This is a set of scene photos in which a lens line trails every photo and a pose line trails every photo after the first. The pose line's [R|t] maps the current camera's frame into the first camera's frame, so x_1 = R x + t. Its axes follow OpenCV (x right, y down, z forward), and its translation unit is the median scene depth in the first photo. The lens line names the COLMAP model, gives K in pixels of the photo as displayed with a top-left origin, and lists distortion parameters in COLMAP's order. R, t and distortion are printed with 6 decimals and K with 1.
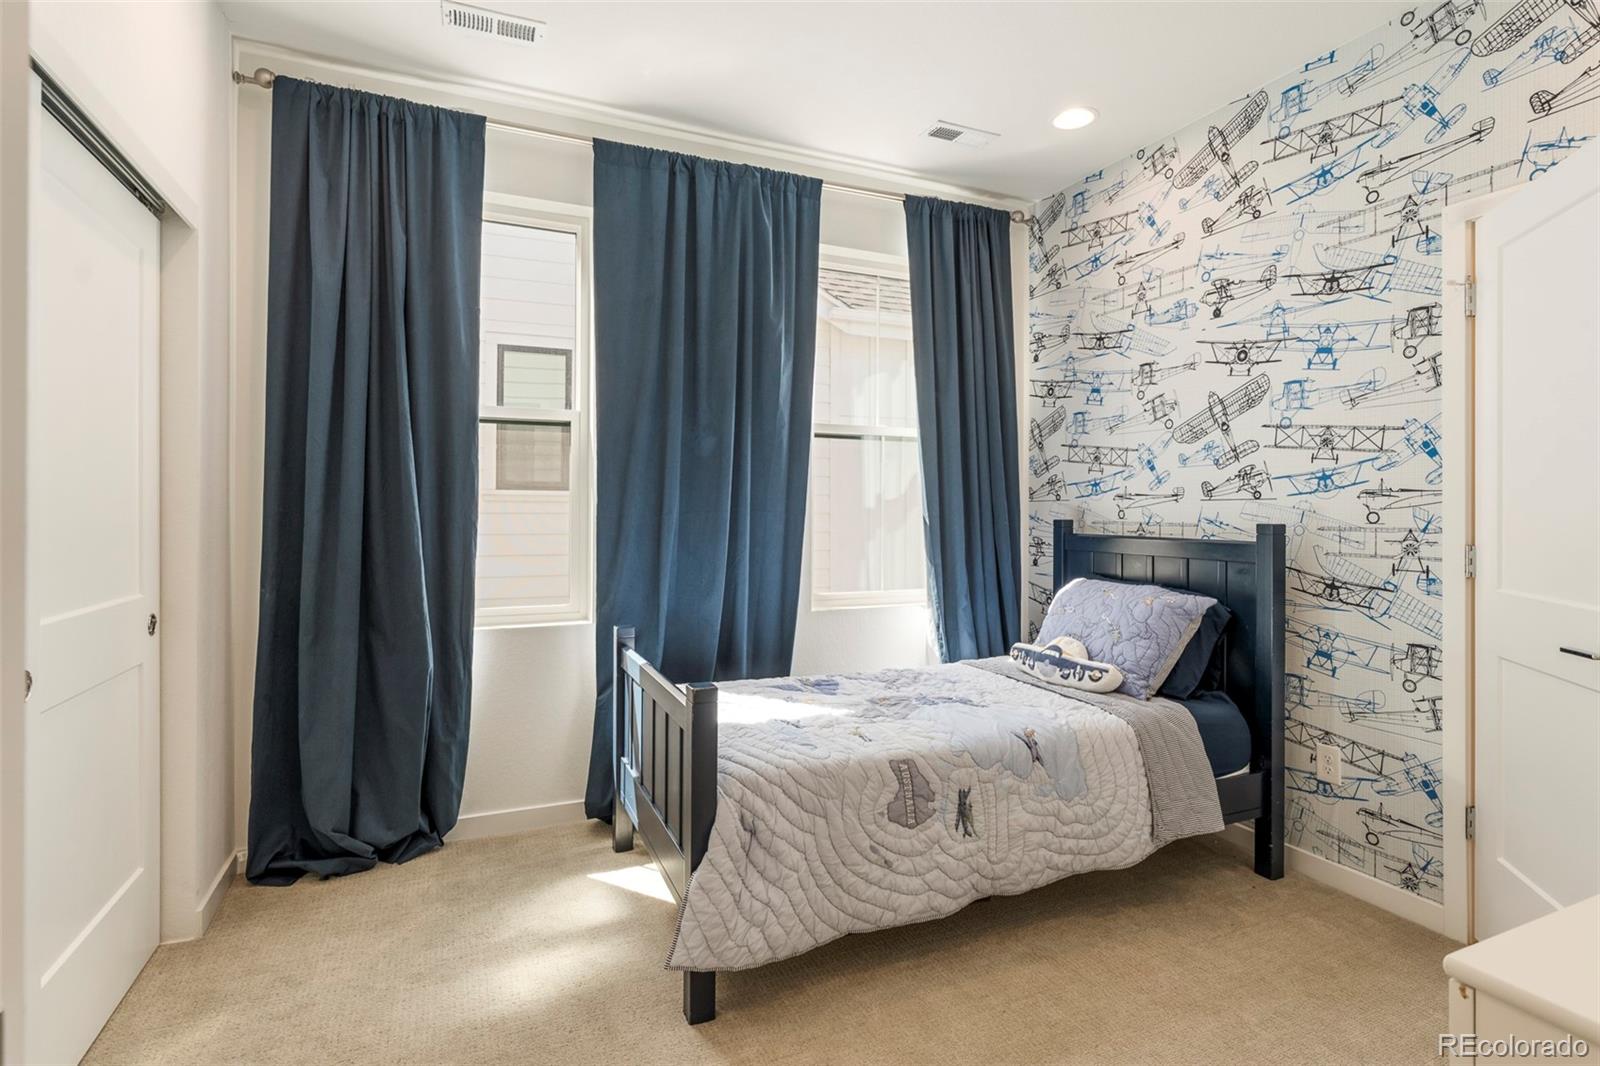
lens RADIAL K [[778.7, 0, 799.7], [0, 778.7, 520.3], [0, 0, 1]] dist [-0.001358, -0.000048]
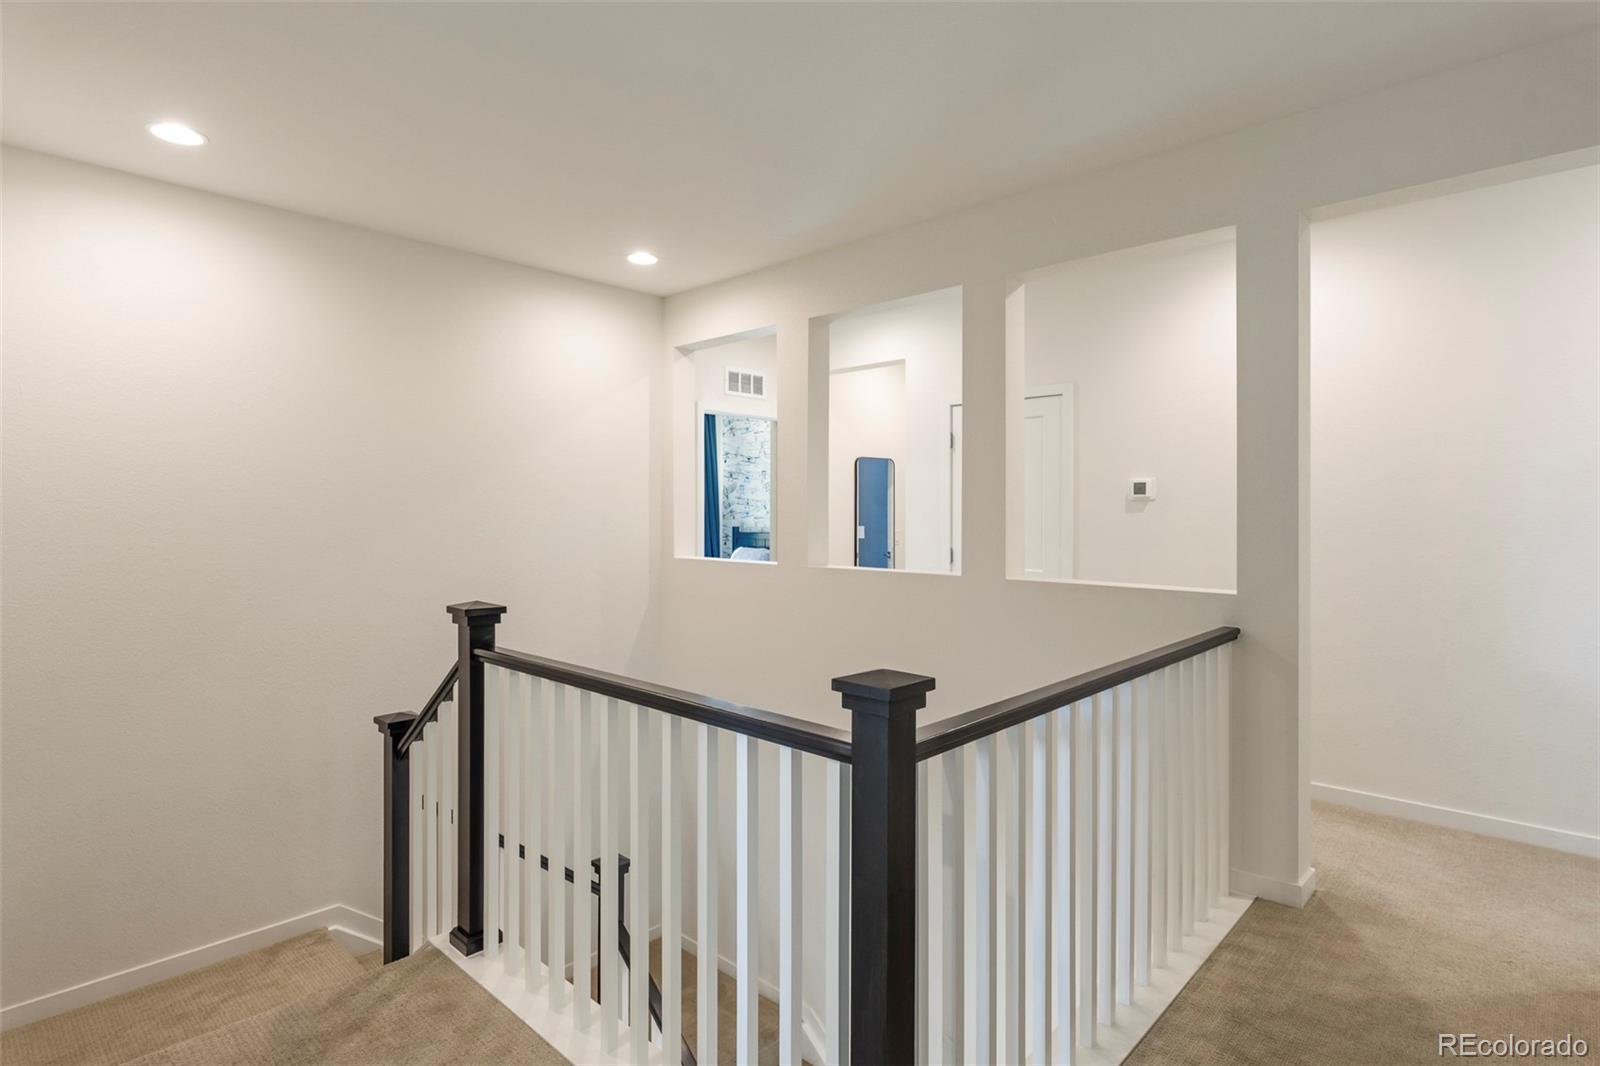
lens RADIAL K [[818.8, 0, 800.8], [0, 818.8, 529.0], [0, 0, 1]] dist [-0.000060, 0.000000]
pose [[0.921137, -0.002199, 0.389232, -0.520362], [0.001571, 0.999997, 0.001932, 0.003047], [-0.389236, -0.001168, 0.921138, -1.586005]]
